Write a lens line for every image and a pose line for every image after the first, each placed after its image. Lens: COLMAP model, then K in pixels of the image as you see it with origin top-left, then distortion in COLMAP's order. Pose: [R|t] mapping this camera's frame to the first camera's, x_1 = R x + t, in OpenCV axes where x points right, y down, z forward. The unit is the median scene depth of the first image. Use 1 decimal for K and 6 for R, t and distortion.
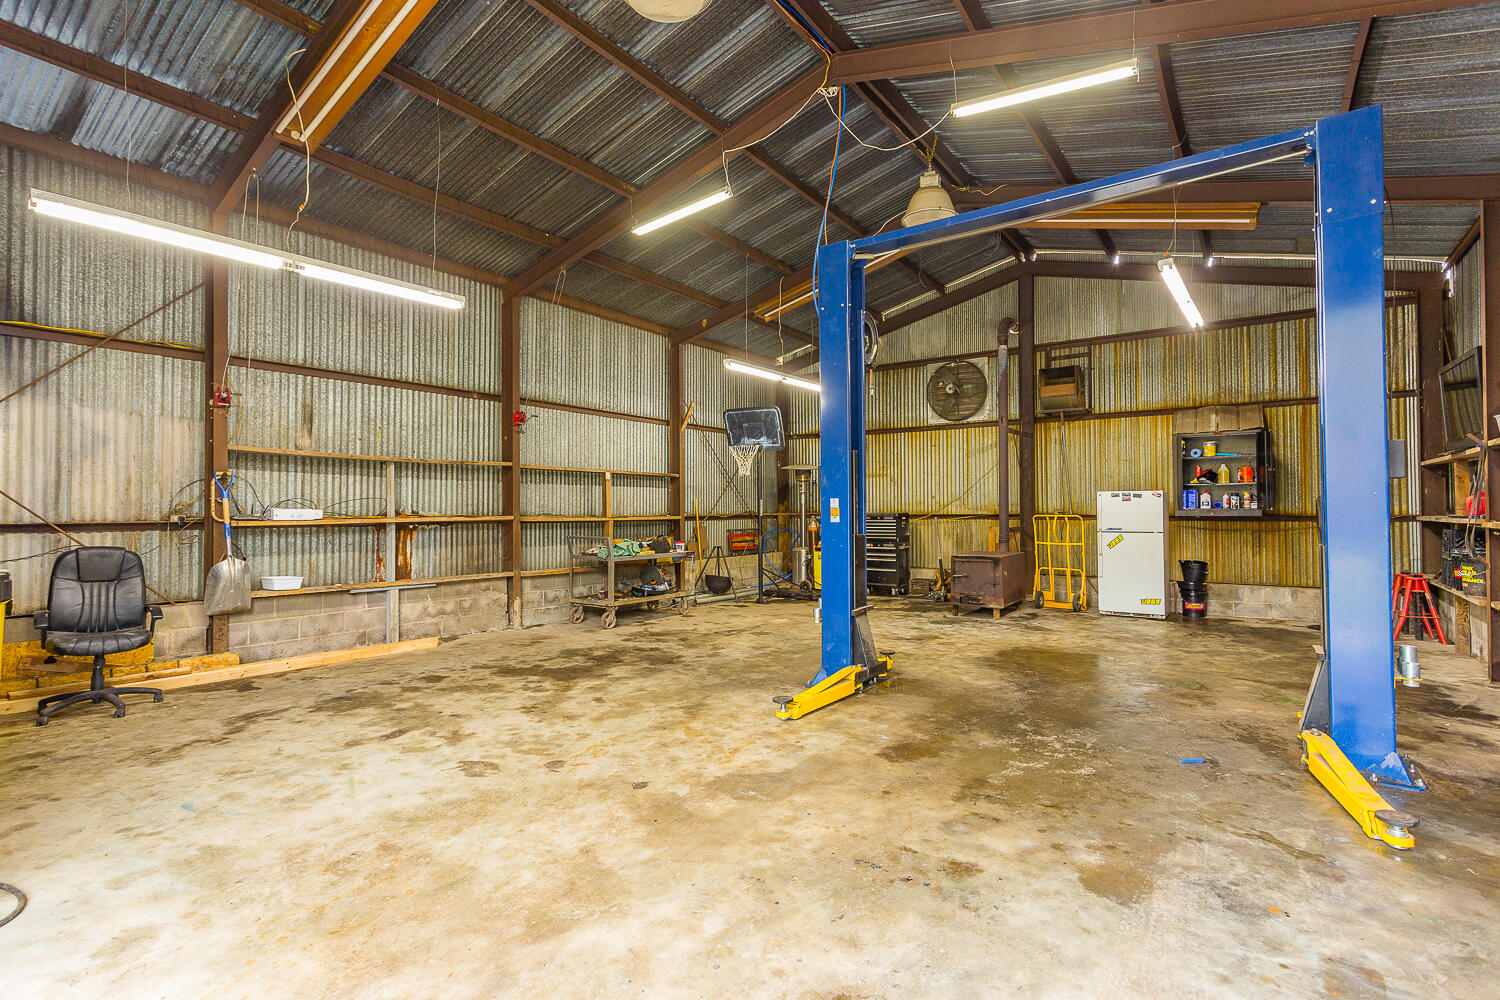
lens RADIAL K [[712.2, 0, 743.8], [0, 712.2, 499.8], [0, 0, 1]] dist [0.002921, 0.003383]
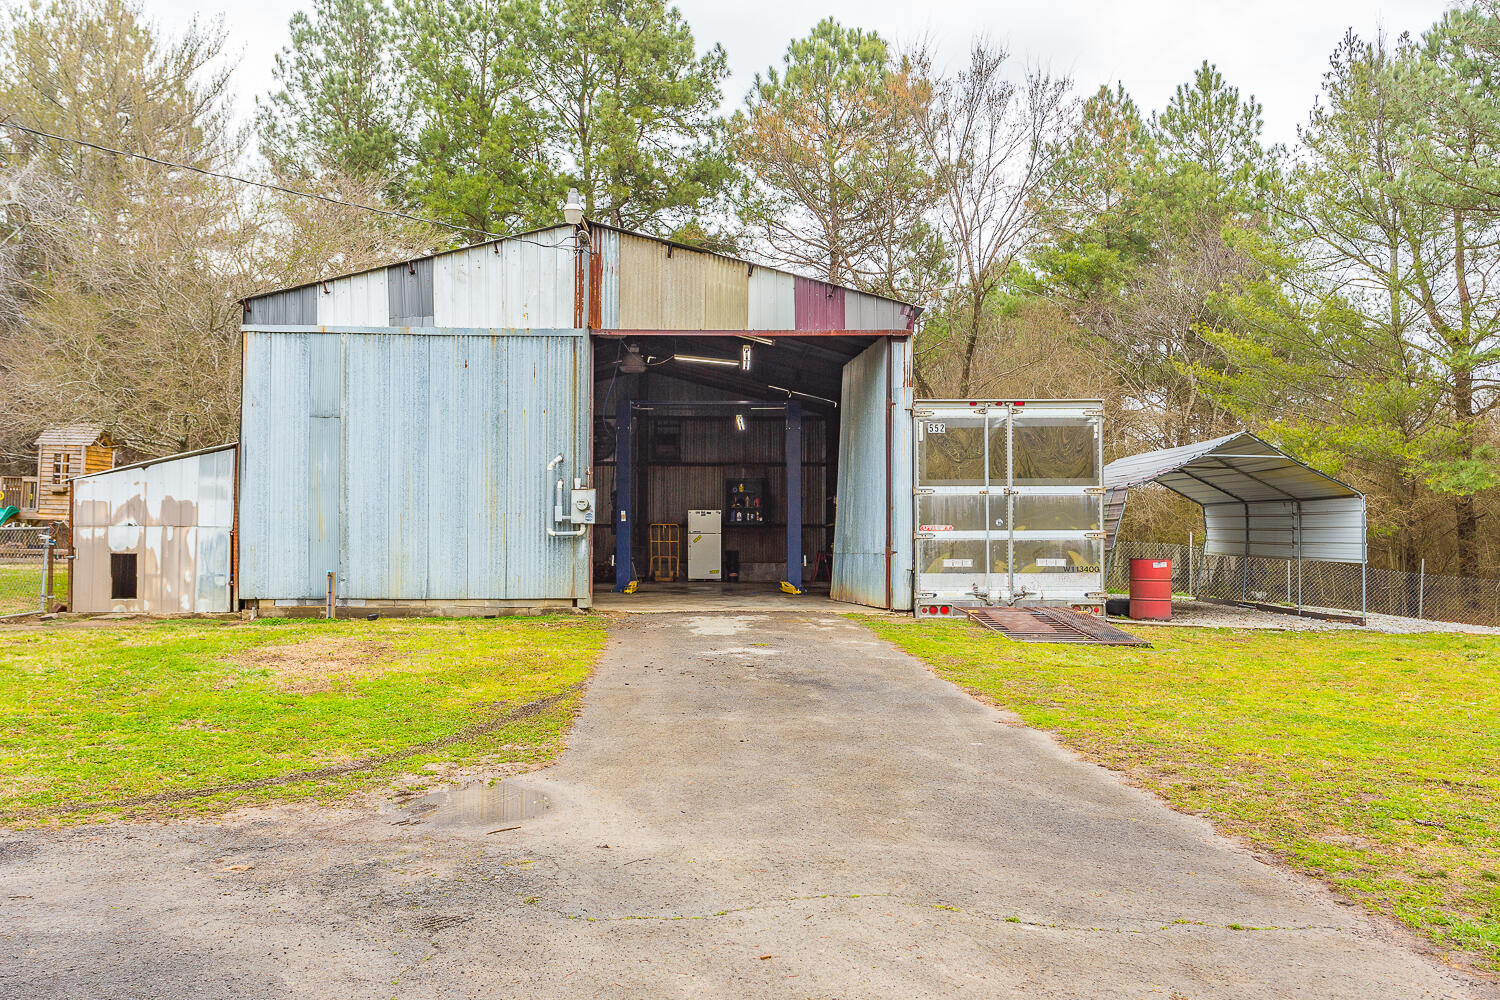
lens RADIAL K [[1226.8, 0, 752.2], [0, 1226.8, 503.3], [0, 0, 1]] dist [0.003982, 0.000364]
pose [[0.805884, 0.017751, 0.591807, -1.148646], [-0.007700, 0.999780, -0.019502, 0.029193], [-0.592023, 0.011159, 0.805844, -1.502346]]
